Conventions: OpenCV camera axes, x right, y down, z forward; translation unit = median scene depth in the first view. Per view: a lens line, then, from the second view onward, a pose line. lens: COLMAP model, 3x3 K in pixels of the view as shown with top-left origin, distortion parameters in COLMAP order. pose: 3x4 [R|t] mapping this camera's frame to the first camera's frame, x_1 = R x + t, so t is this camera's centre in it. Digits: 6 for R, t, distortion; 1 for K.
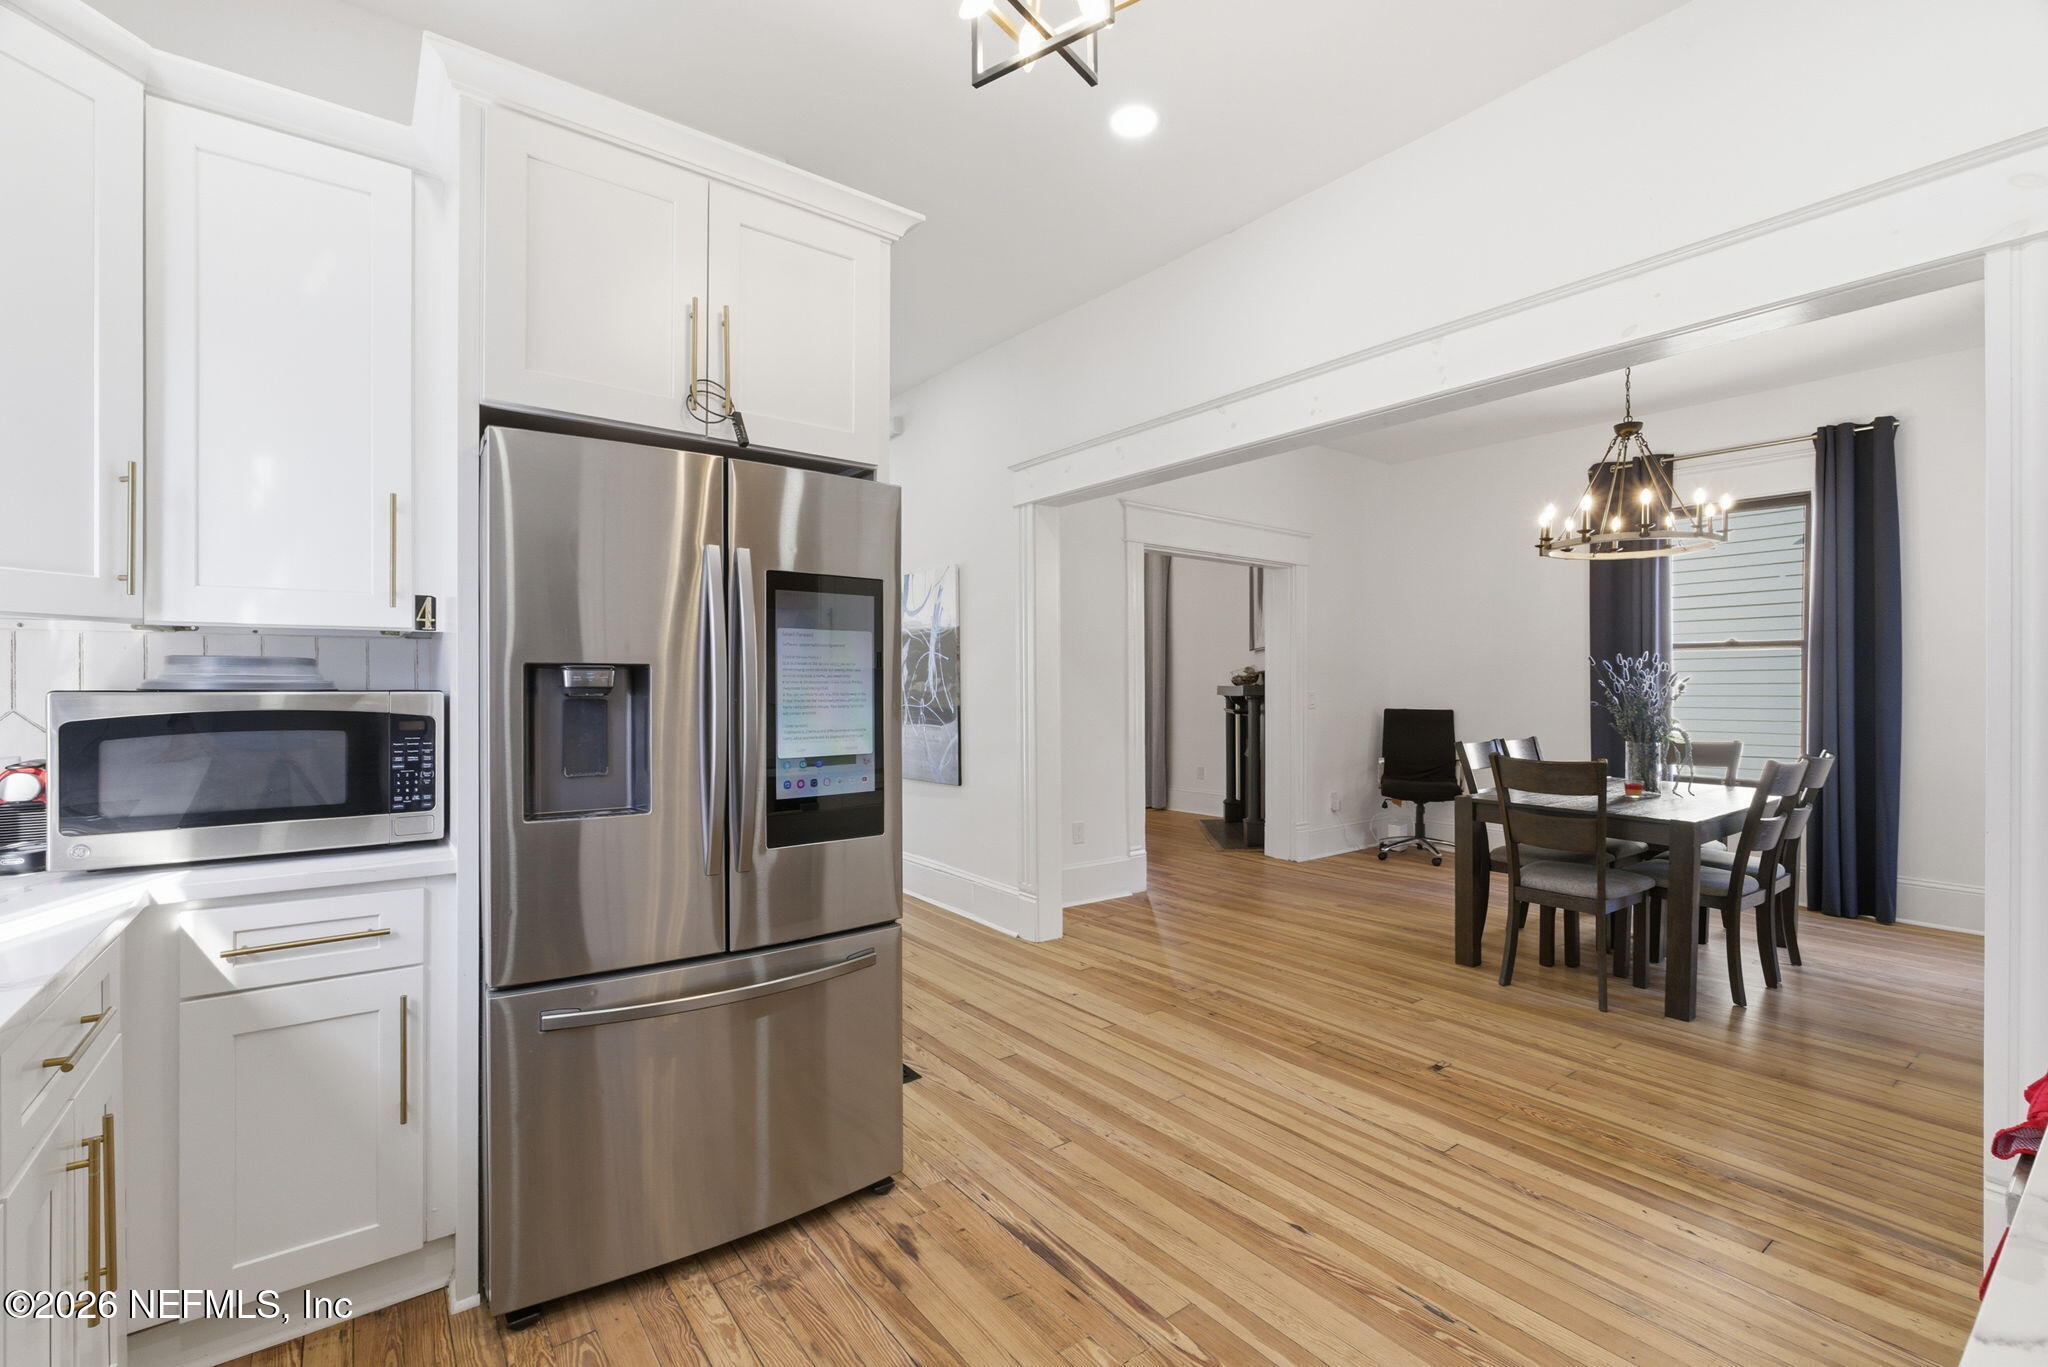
lens RADIAL K [[903.1, 0, 1024.0], [0, 903.1, 683.5], [0, 0, 1]] dist [0.000566, -0.000575]
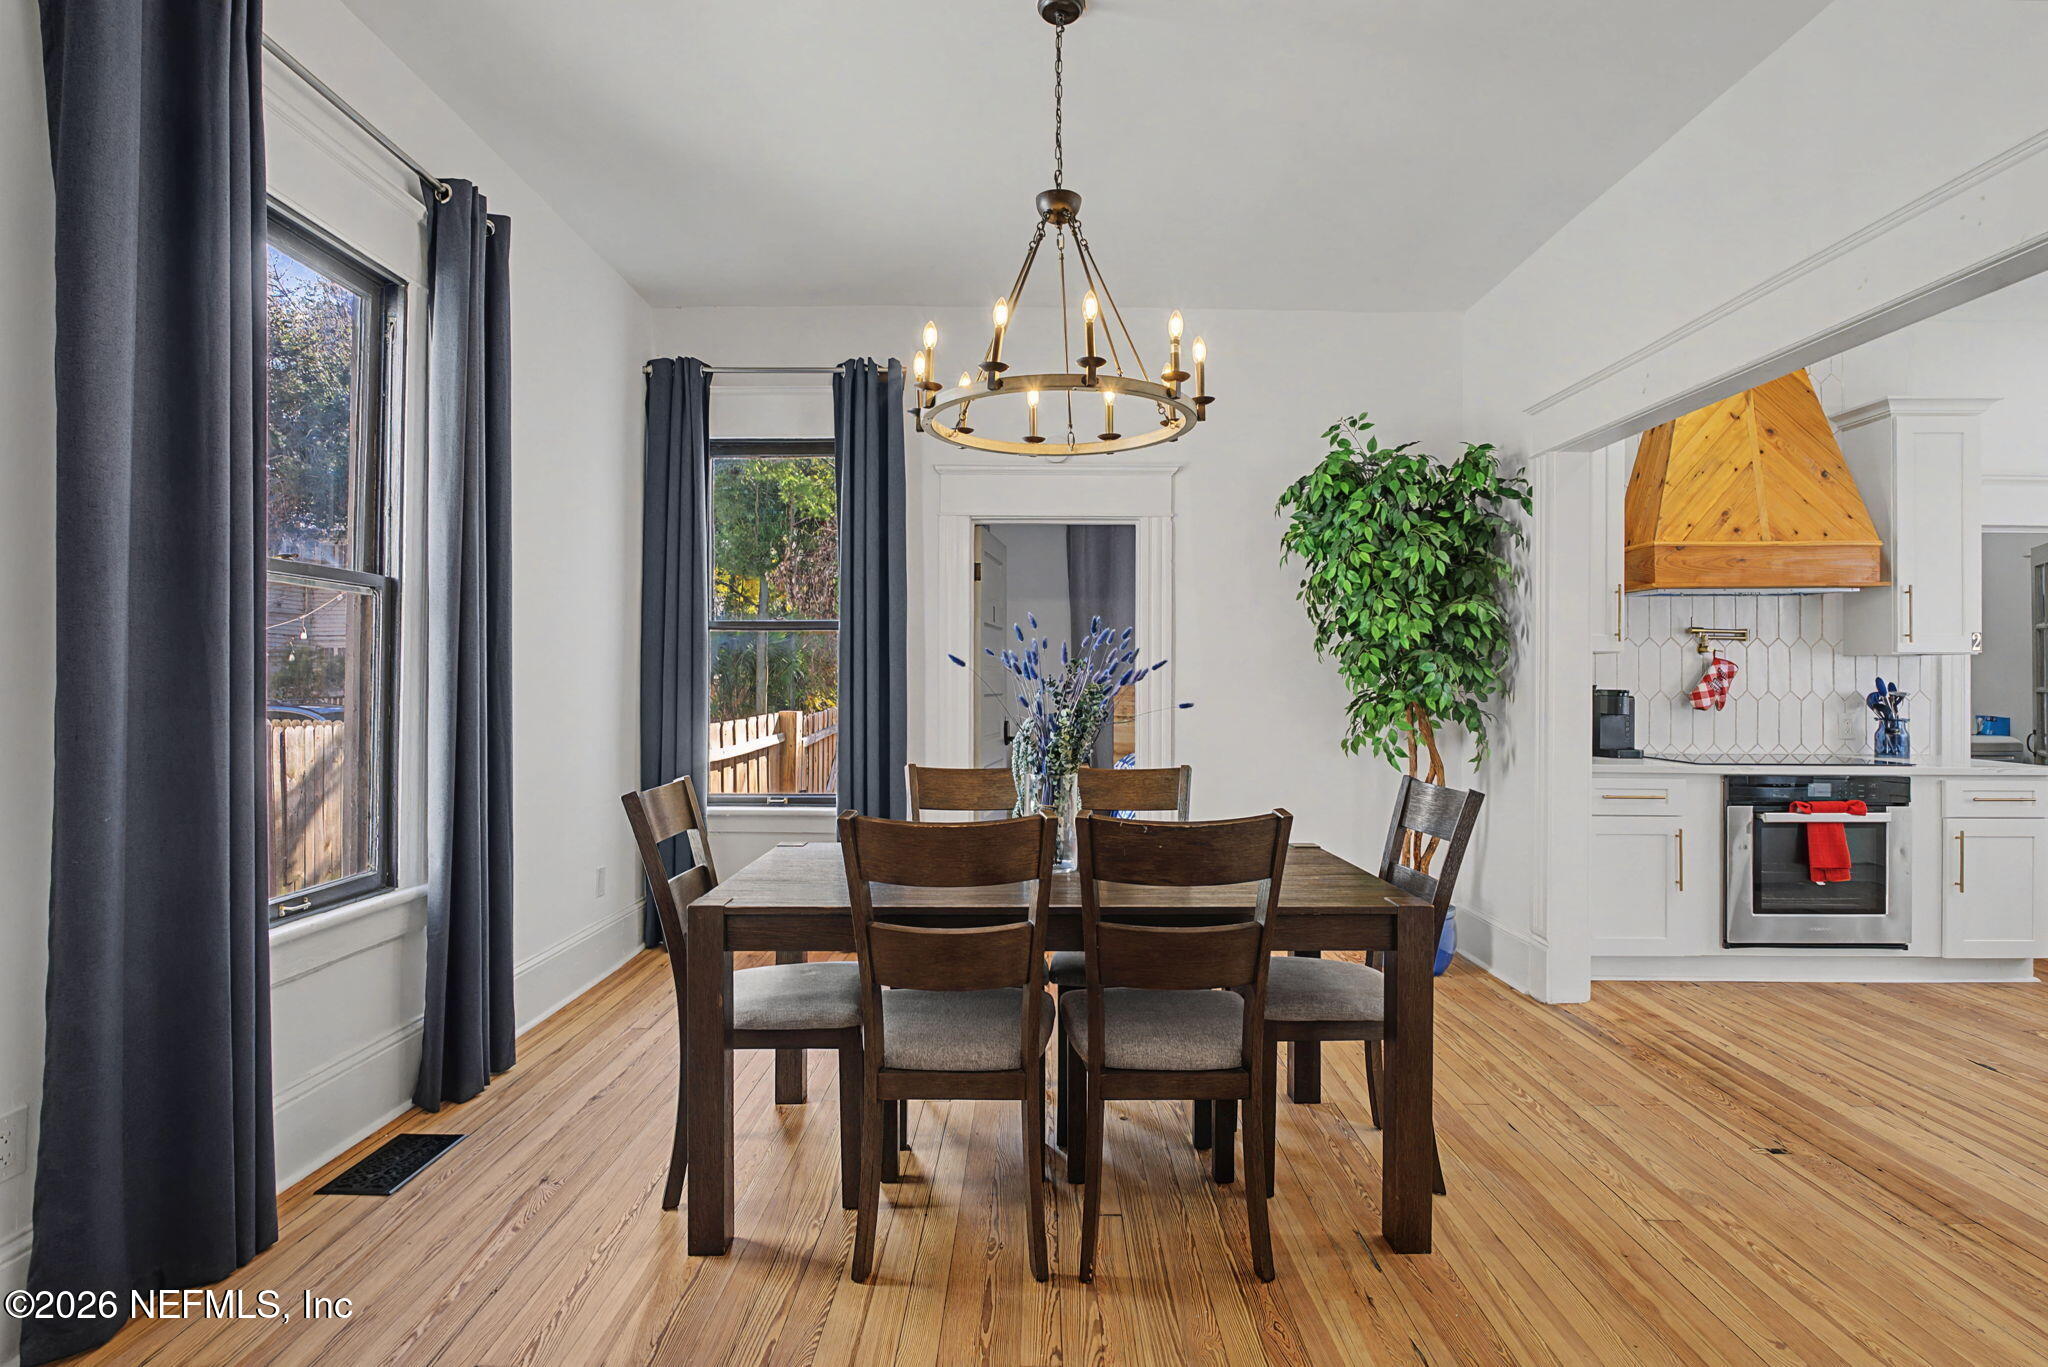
lens RADIAL K [[903.1, 0, 1024.0], [0, 903.1, 683.5], [0, 0, 1]] dist [0.000566, -0.000575]
pose [[-0.751360, 0.001447, 0.659891, 0.436366], [0.001375, 0.999999, -0.000628, -0.028764], [-0.659891, 0.000436, -0.751361, 2.184476]]
